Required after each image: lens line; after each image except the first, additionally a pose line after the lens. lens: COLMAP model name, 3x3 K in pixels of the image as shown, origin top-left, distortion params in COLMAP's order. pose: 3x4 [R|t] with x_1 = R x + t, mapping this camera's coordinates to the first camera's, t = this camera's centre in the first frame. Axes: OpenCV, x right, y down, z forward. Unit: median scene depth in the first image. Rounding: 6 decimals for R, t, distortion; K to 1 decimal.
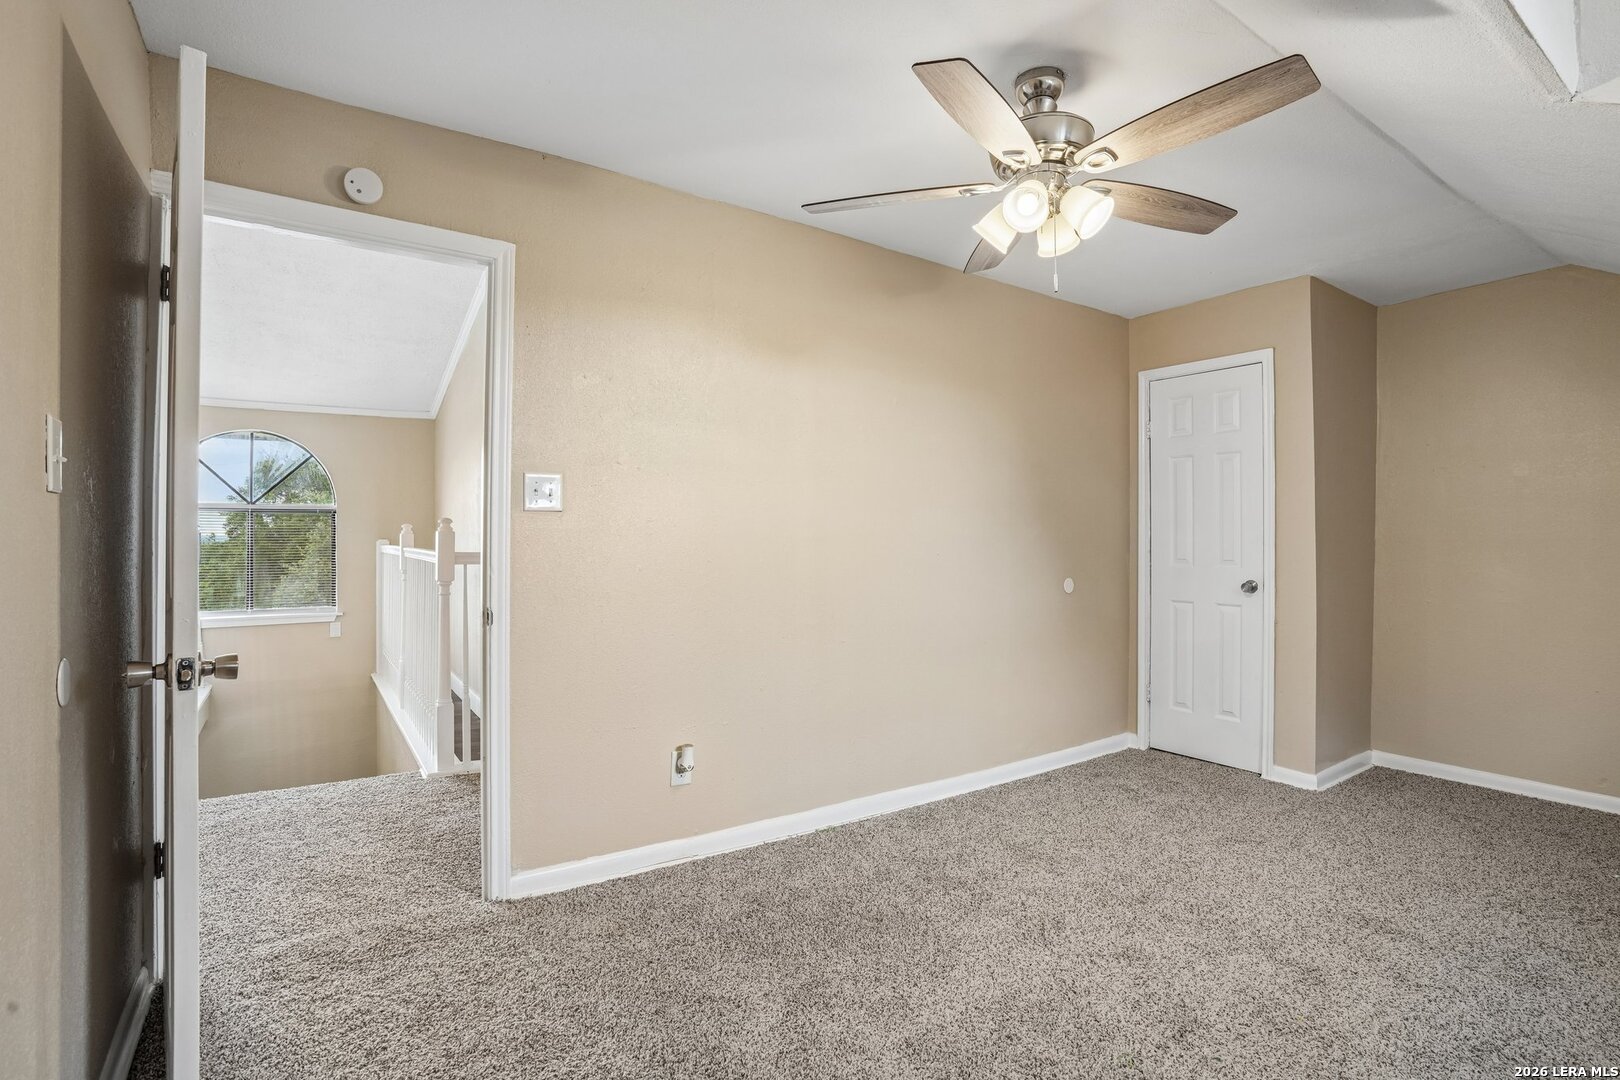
lens RADIAL K [[781.6, 0, 805.5], [0, 781.6, 538.5], [0, 0, 1]] dist [-0.032324, 0.005551]
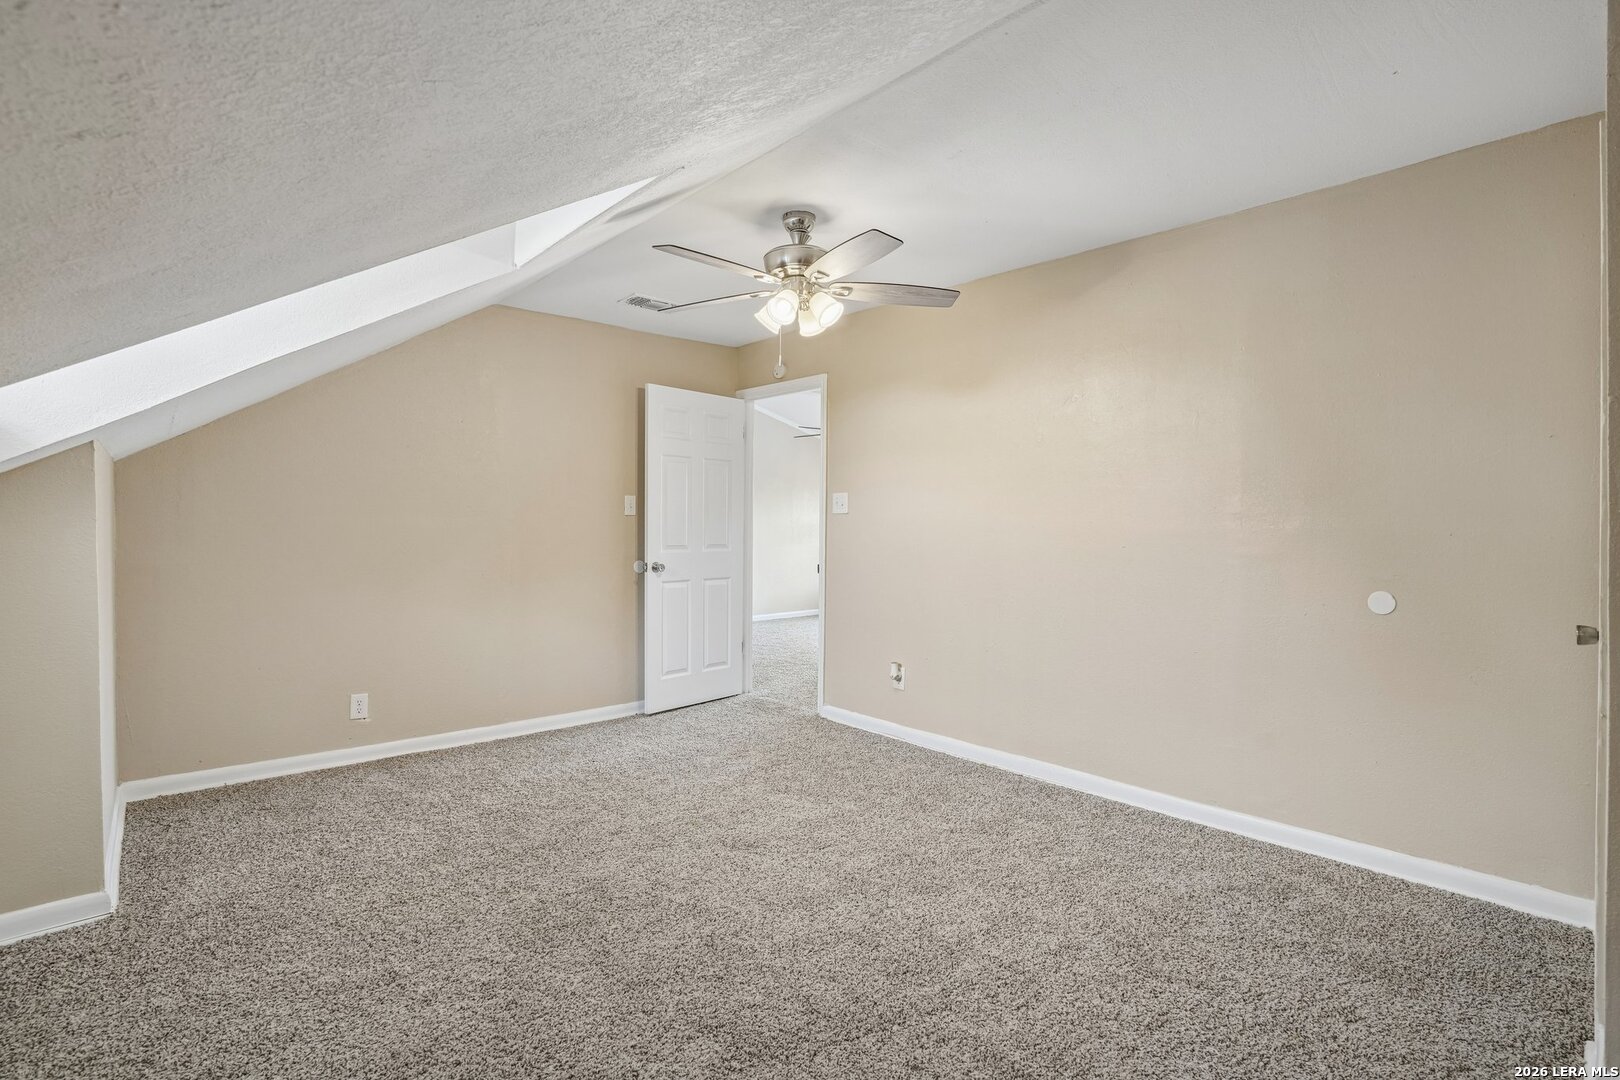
lens RADIAL K [[781.6, 0, 800.3], [0, 781.6, 539.3], [0, 0, 1]] dist [-0.032324, 0.005551]
pose [[0.117839, 0.014823, -0.992922, 1.108685], [-0.007062, 0.999876, 0.014089, 0.000714], [0.993008, 0.005352, 0.117929, 0.514666]]
